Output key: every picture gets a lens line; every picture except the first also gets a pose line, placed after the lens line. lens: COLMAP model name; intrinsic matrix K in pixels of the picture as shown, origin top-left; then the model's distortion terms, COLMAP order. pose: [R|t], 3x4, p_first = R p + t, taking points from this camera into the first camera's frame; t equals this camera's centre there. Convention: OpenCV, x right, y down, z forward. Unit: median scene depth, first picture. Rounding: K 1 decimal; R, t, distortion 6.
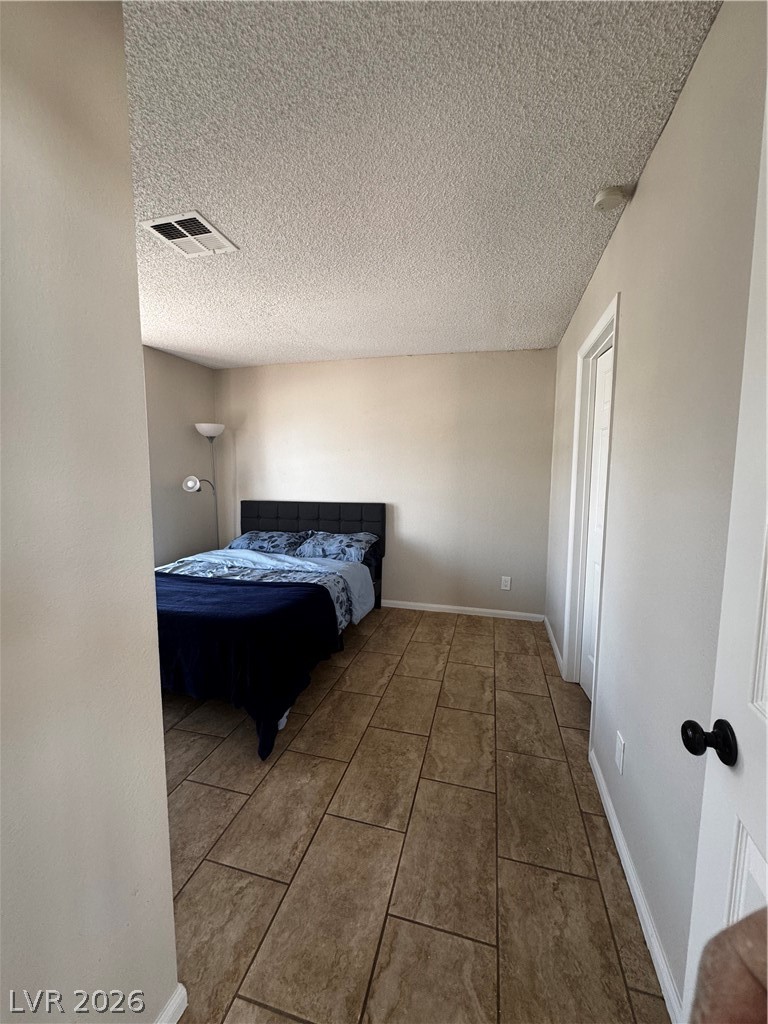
lens RADIAL K [[407.3, 0, 383.7], [0, 407.3, 512.9], [0, 0, 1]] dist [-0.003366, 0.001208]
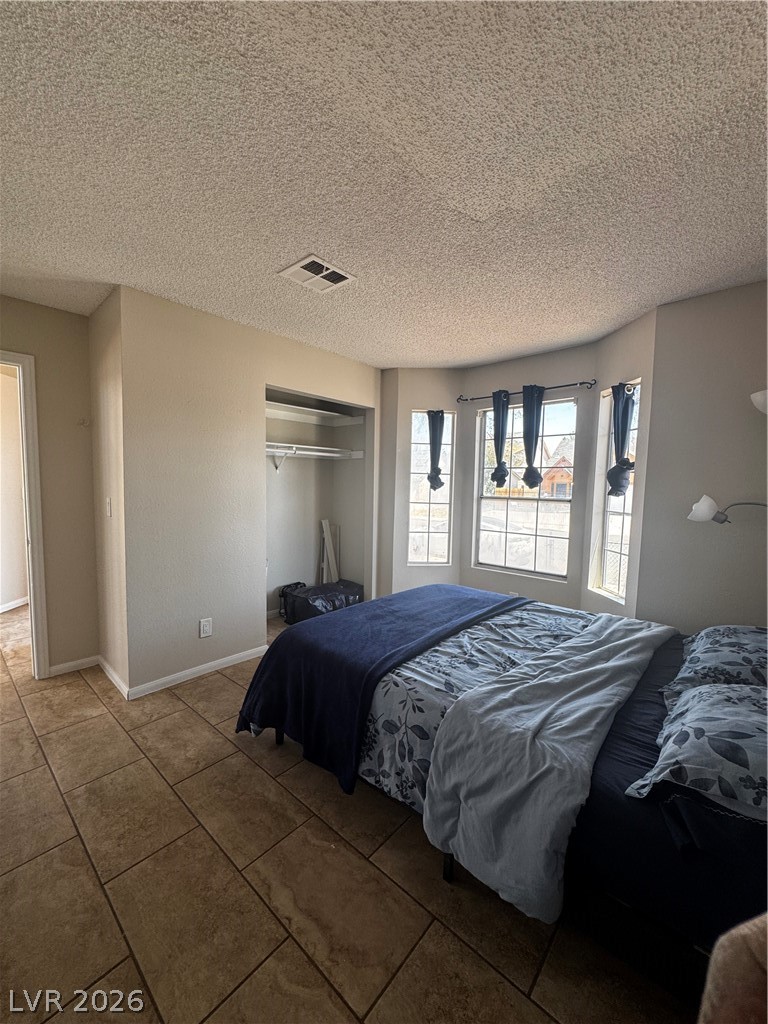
lens RADIAL K [[407.3, 0, 383.7], [0, 407.3, 512.9], [0, 0, 1]] dist [-0.003366, 0.001208]
pose [[-0.444943, 0.054674, -0.893888, 0.291483], [-0.106636, 0.987799, 0.113497, -0.098942], [0.889187, 0.145821, -0.433684, 1.015023]]
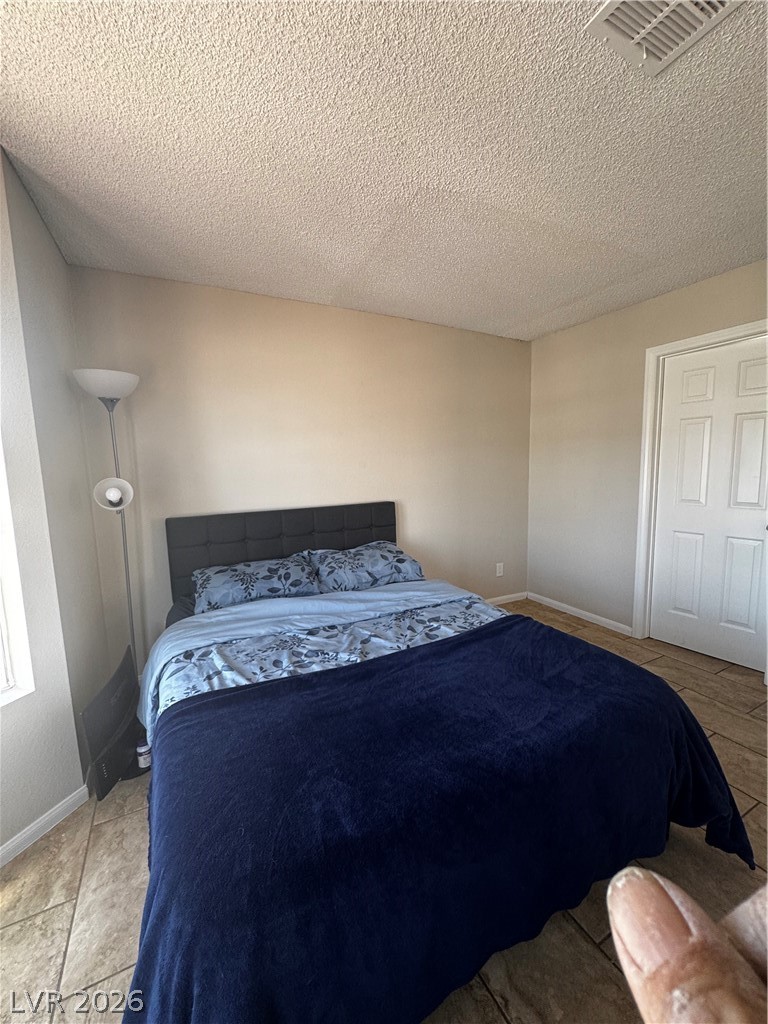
lens RADIAL K [[407.3, 0, 383.7], [0, 407.3, 512.9], [0, 0, 1]] dist [-0.003366, 0.001208]
pose [[0.734177, -0.101585, 0.671315, -0.669412], [0.090843, 0.994551, 0.051148, -0.053109], [-0.672853, 0.023432, 0.739405, 0.514747]]
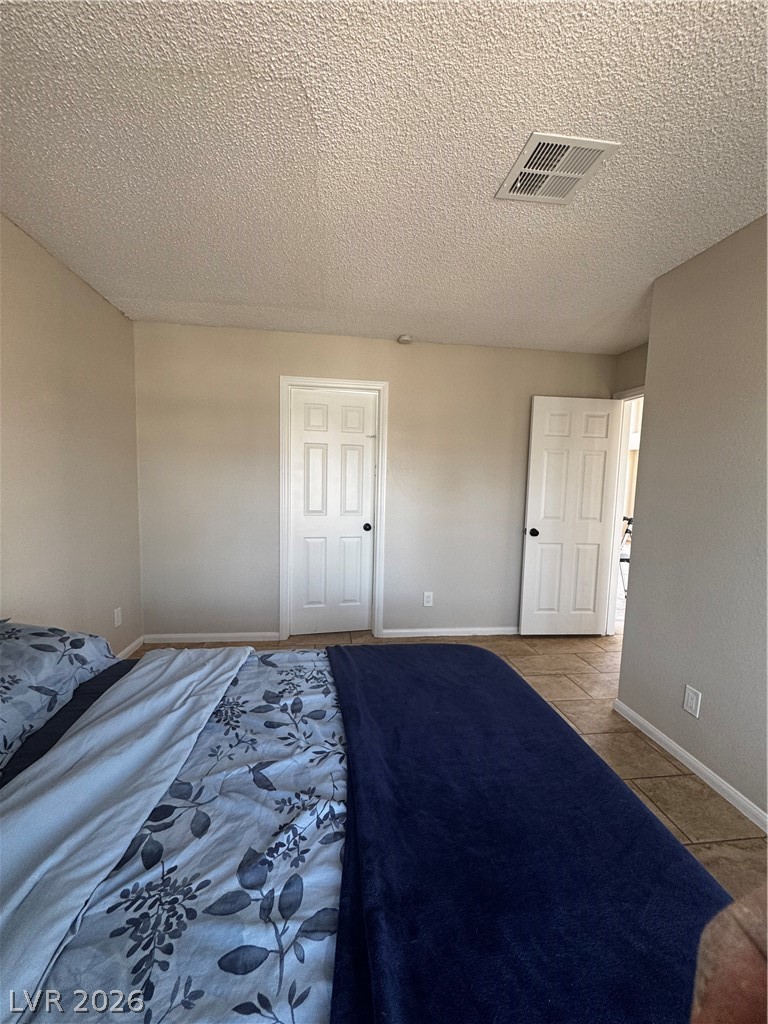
lens RADIAL K [[407.3, 0, 383.7], [0, 407.3, 512.9], [0, 0, 1]] dist [-0.003366, 0.001208]
pose [[-0.387642, -0.095132, 0.916888, -0.640873], [0.062179, 0.989697, 0.128974, -0.095907], [-0.919711, 0.107007, -0.377732, 0.948513]]
